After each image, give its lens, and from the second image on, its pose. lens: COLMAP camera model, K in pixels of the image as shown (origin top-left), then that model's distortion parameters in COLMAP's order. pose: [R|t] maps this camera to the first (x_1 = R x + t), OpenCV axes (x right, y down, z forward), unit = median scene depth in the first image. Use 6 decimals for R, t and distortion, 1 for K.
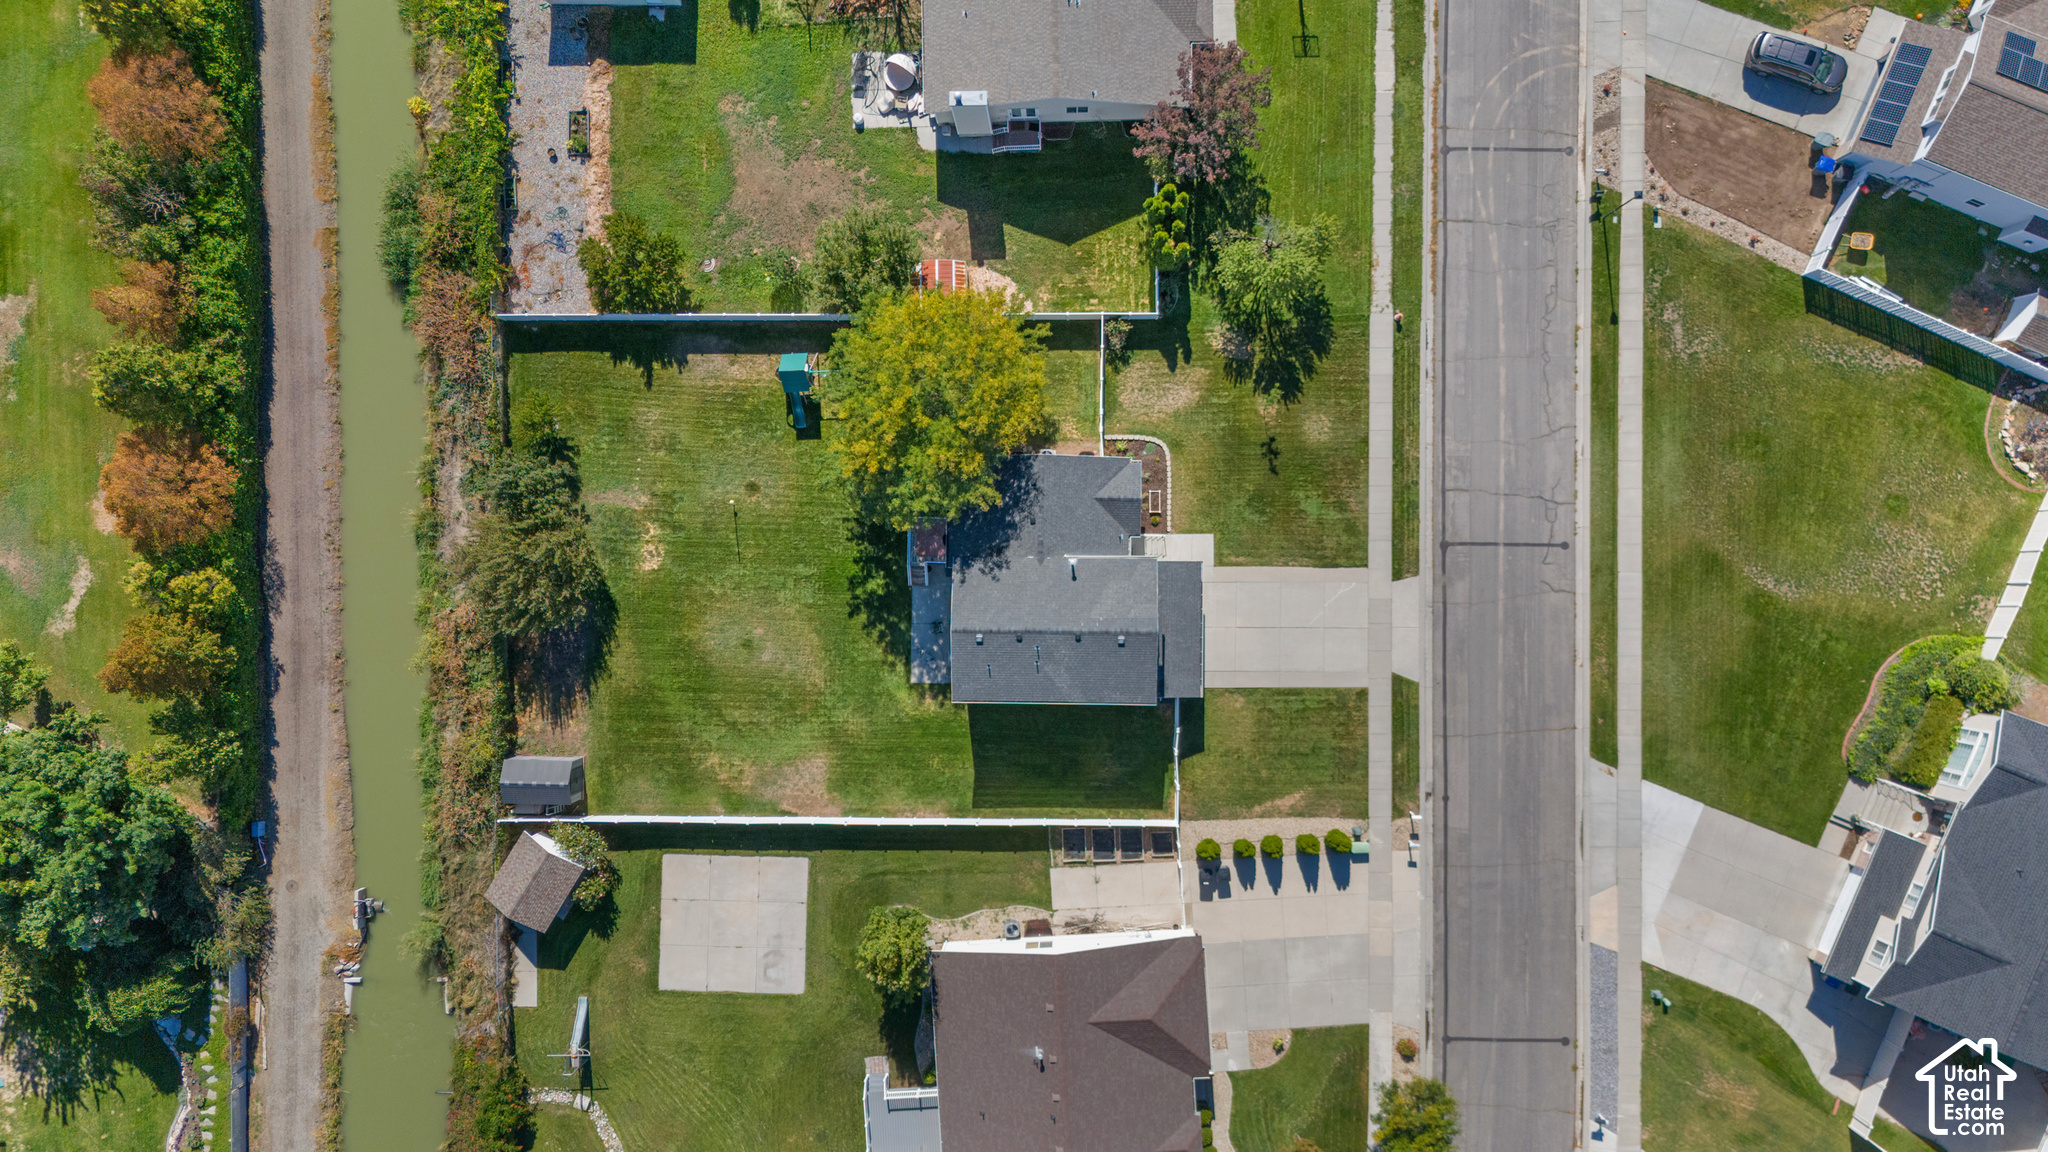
lens RADIAL K [[1497.6, 0, 1024.0], [0, 1497.6, 576.0], [0, 0, 1]] dist [0.038634, -0.005543]
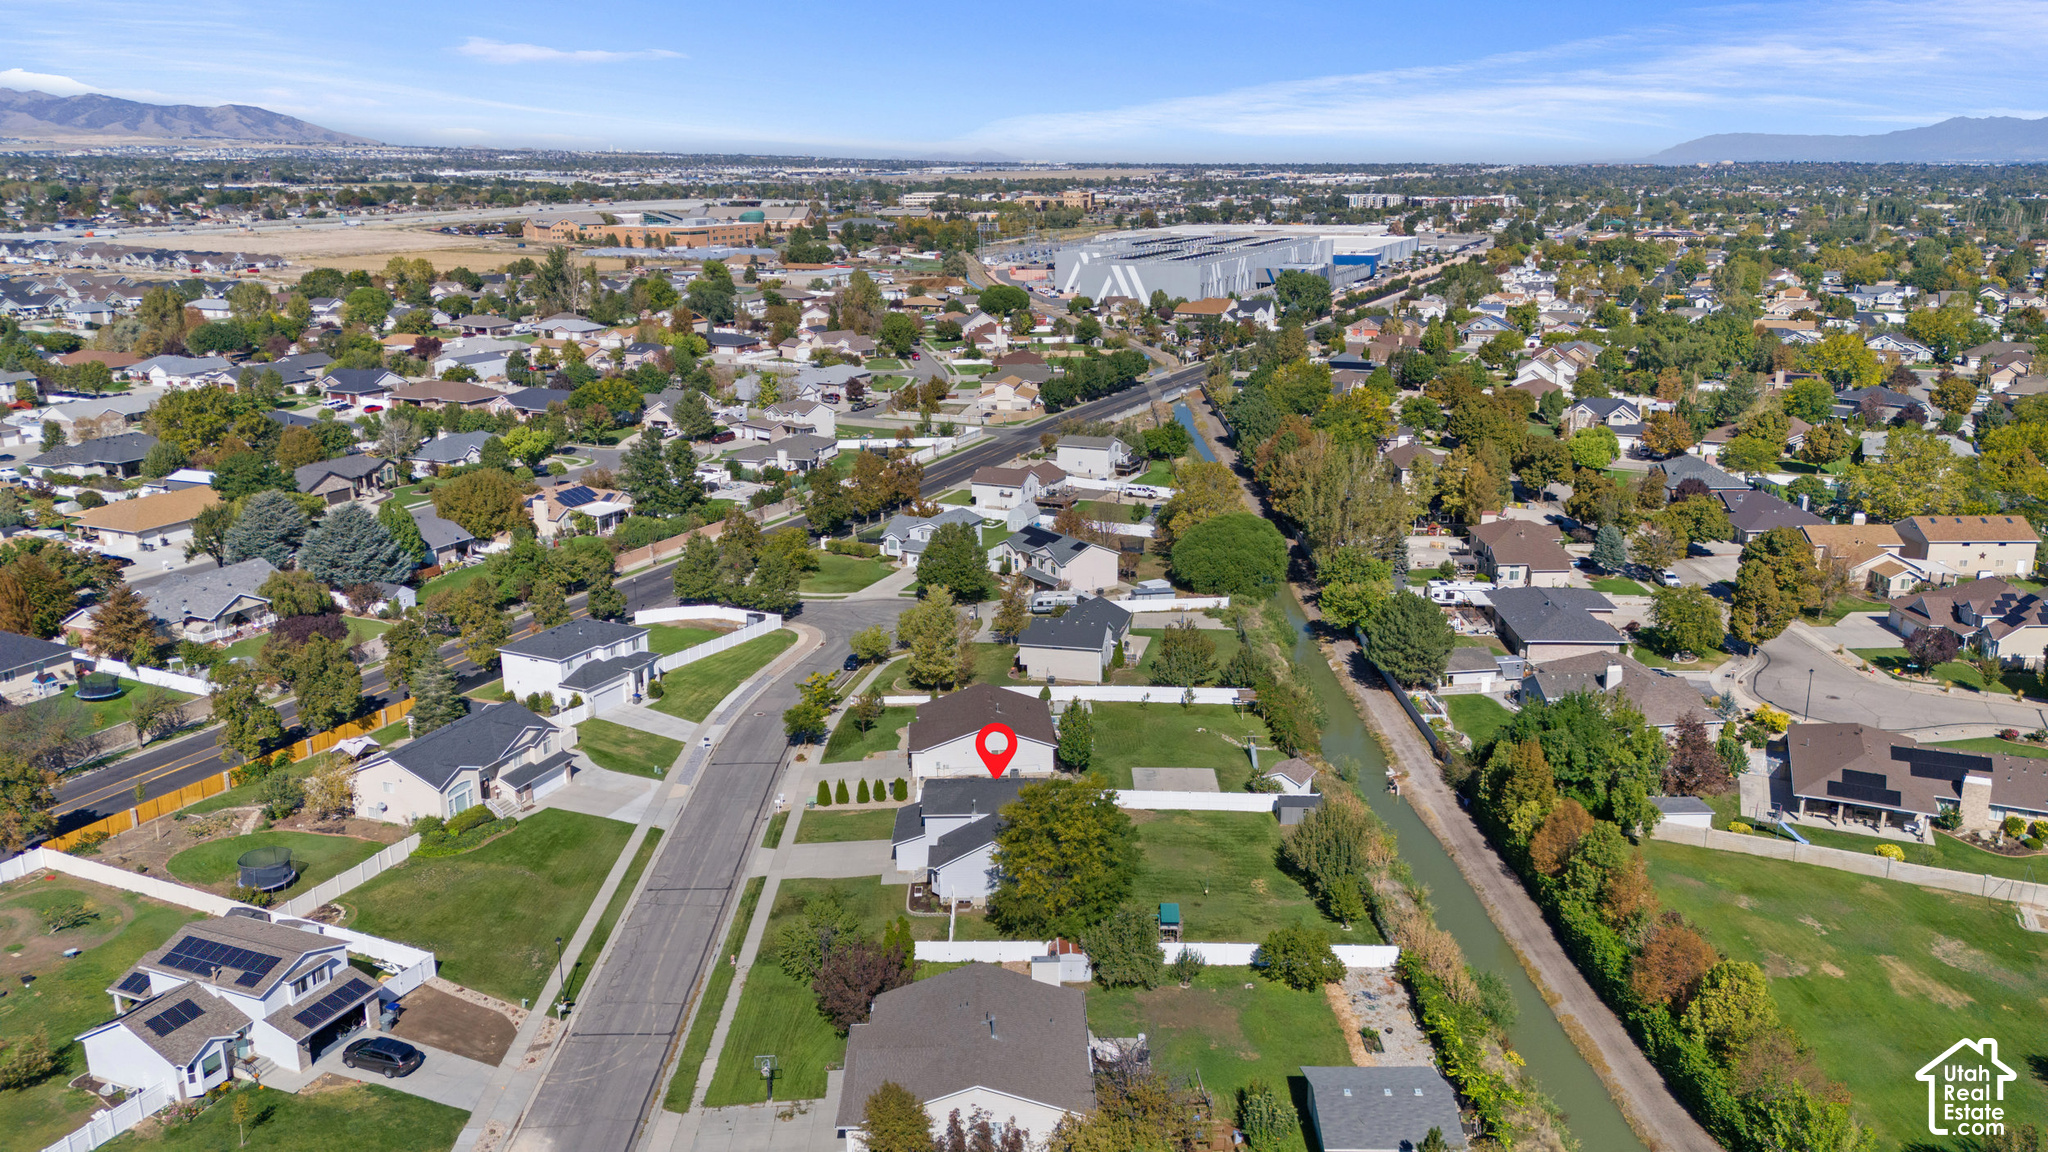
lens RADIAL K [[1497.6, 0, 1024.0], [0, 1497.6, 576.0], [0, 0, 1]] dist [0.038634, -0.005543]
pose [[-0.998965, 0.045210, 0.004966, -0.038334], [-0.007227, -0.265590, 0.964059, -1.380999], [0.044904, 0.963026, 0.265641, 0.304383]]
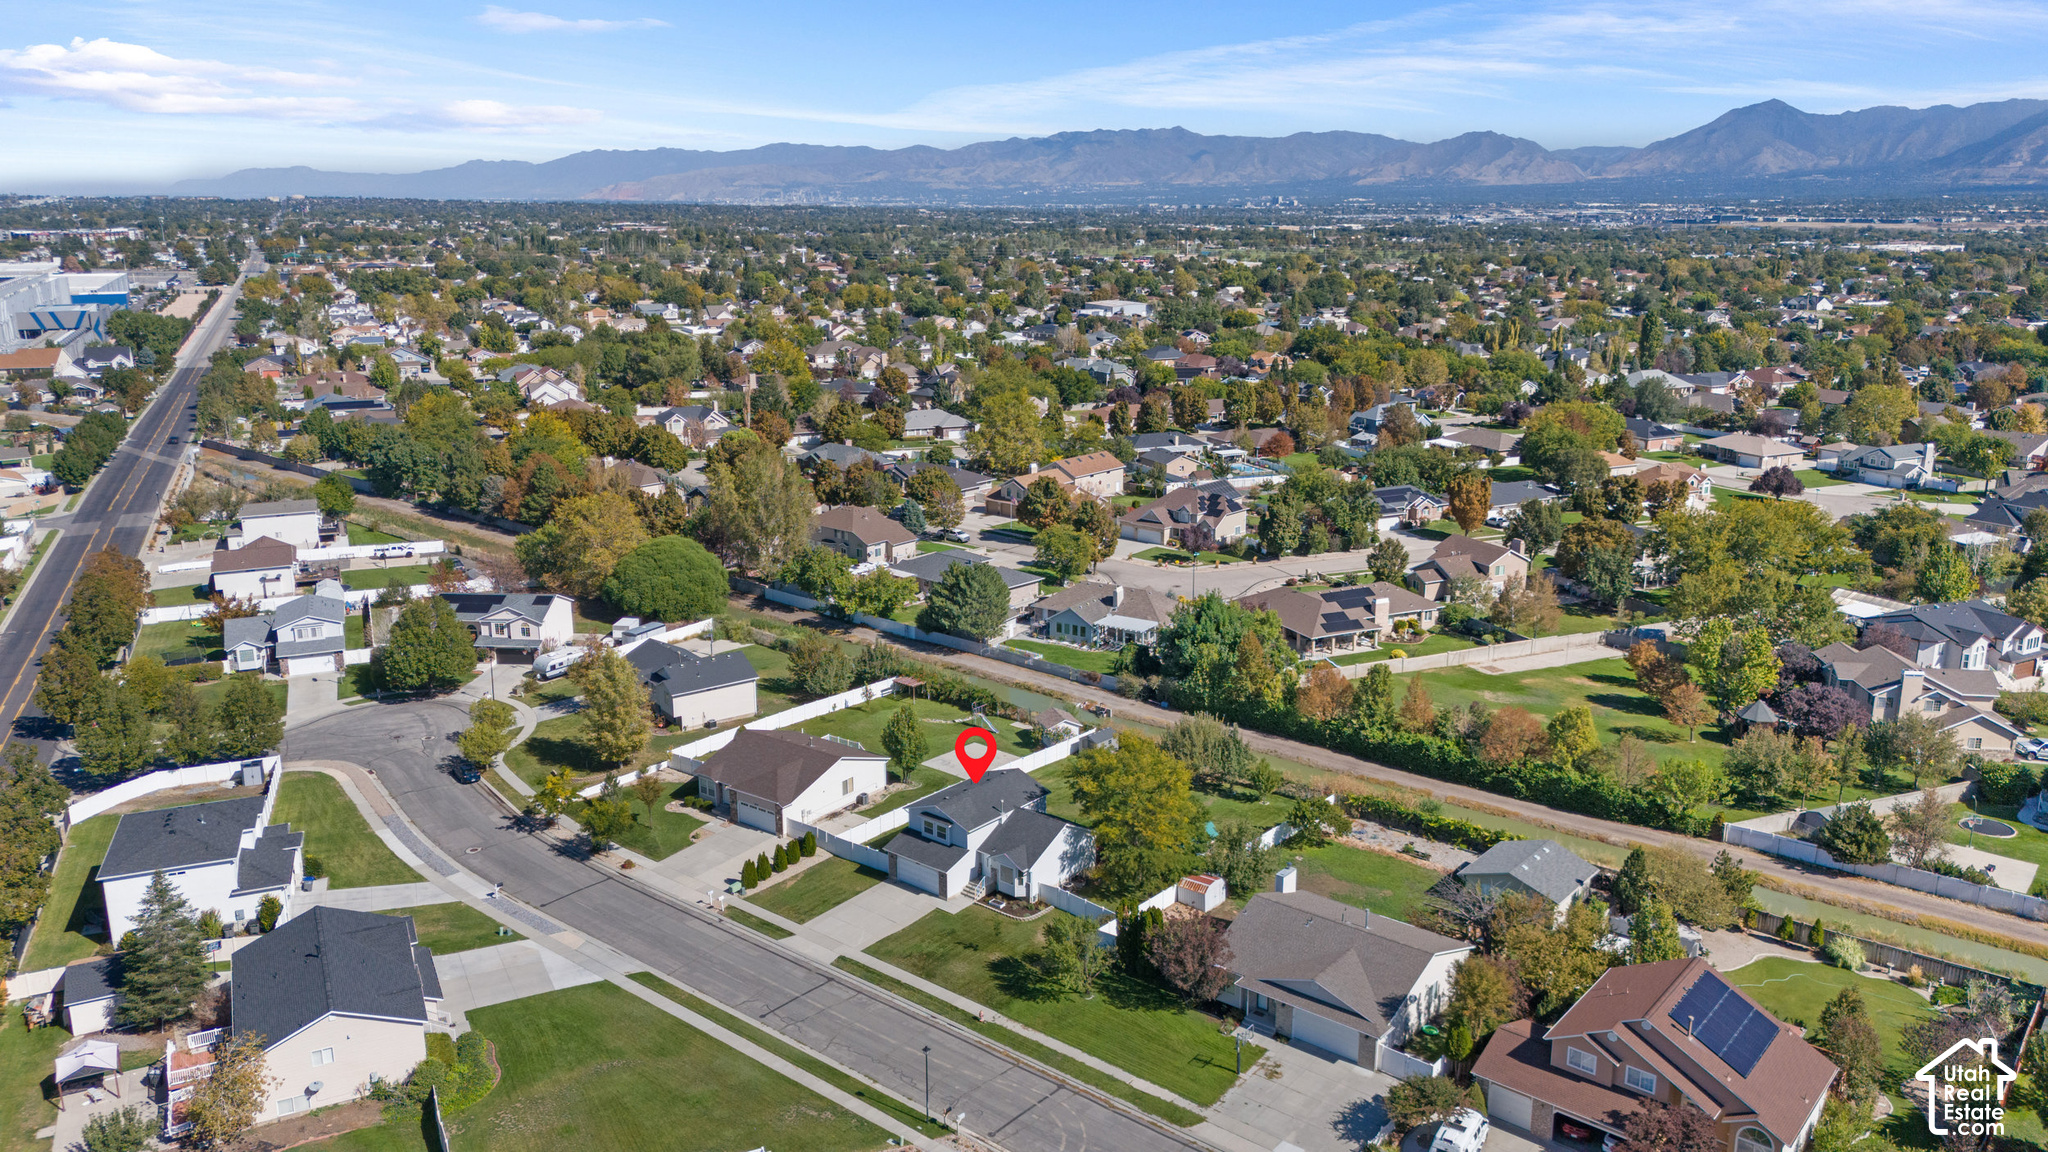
lens RADIAL K [[1497.6, 0, 1024.0], [0, 1497.6, 576.0], [0, 0, 1]] dist [0.038634, -0.005543]
pose [[-0.641395, 0.226922, -0.732884, 1.058447], [-0.766819, -0.159085, 0.621837, -0.917812], [0.024518, 0.960832, 0.276044, 0.283554]]
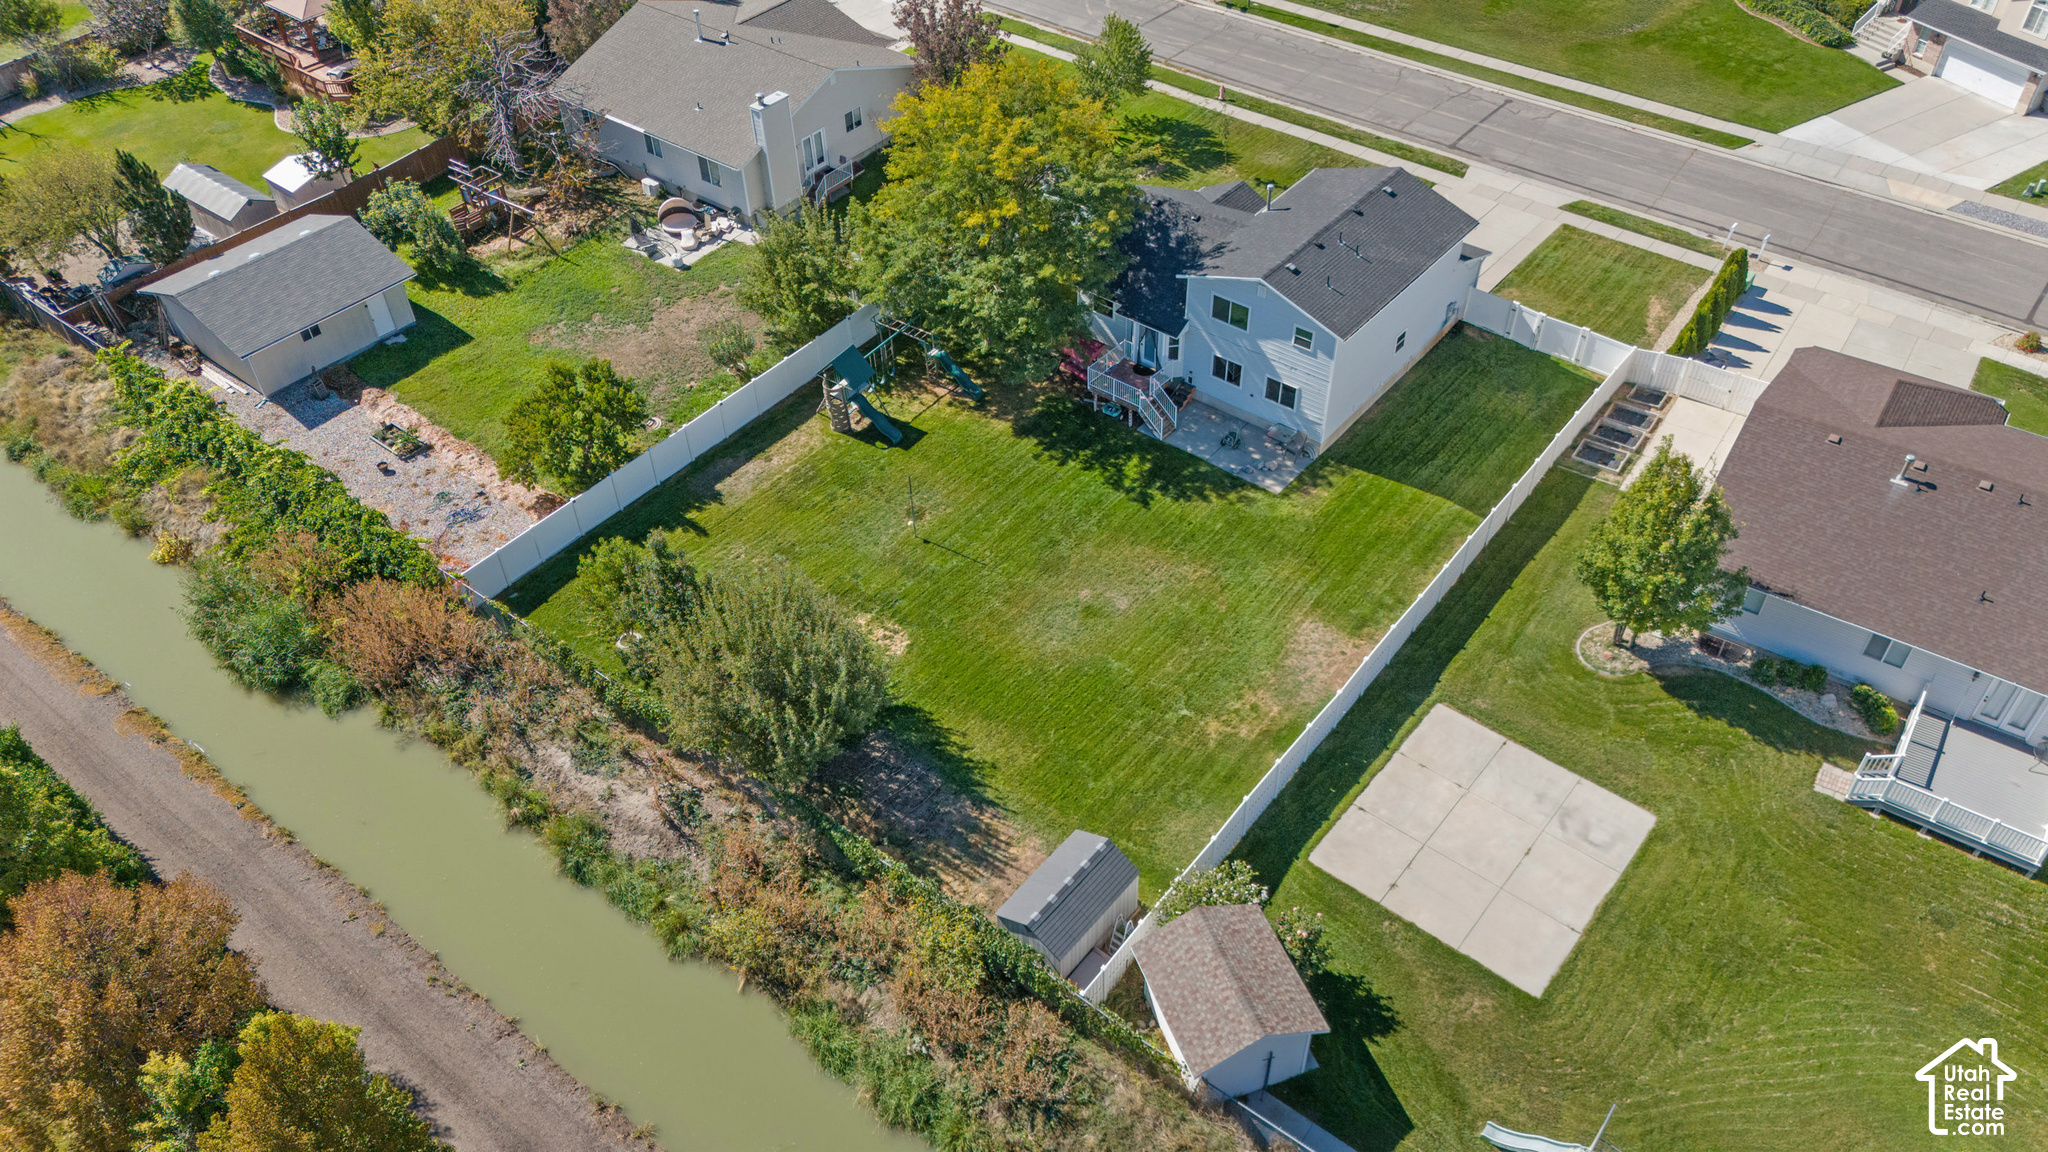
lens RADIAL K [[1497.6, 0, 1024.0], [0, 1497.6, 576.0], [0, 0, 1]] dist [0.038634, -0.005543]
pose [[0.623778, -0.520547, 0.583037, -0.574759], [0.781592, 0.419137, -0.461993, 0.316374], [-0.003883, 0.743878, 0.668304, 0.561891]]
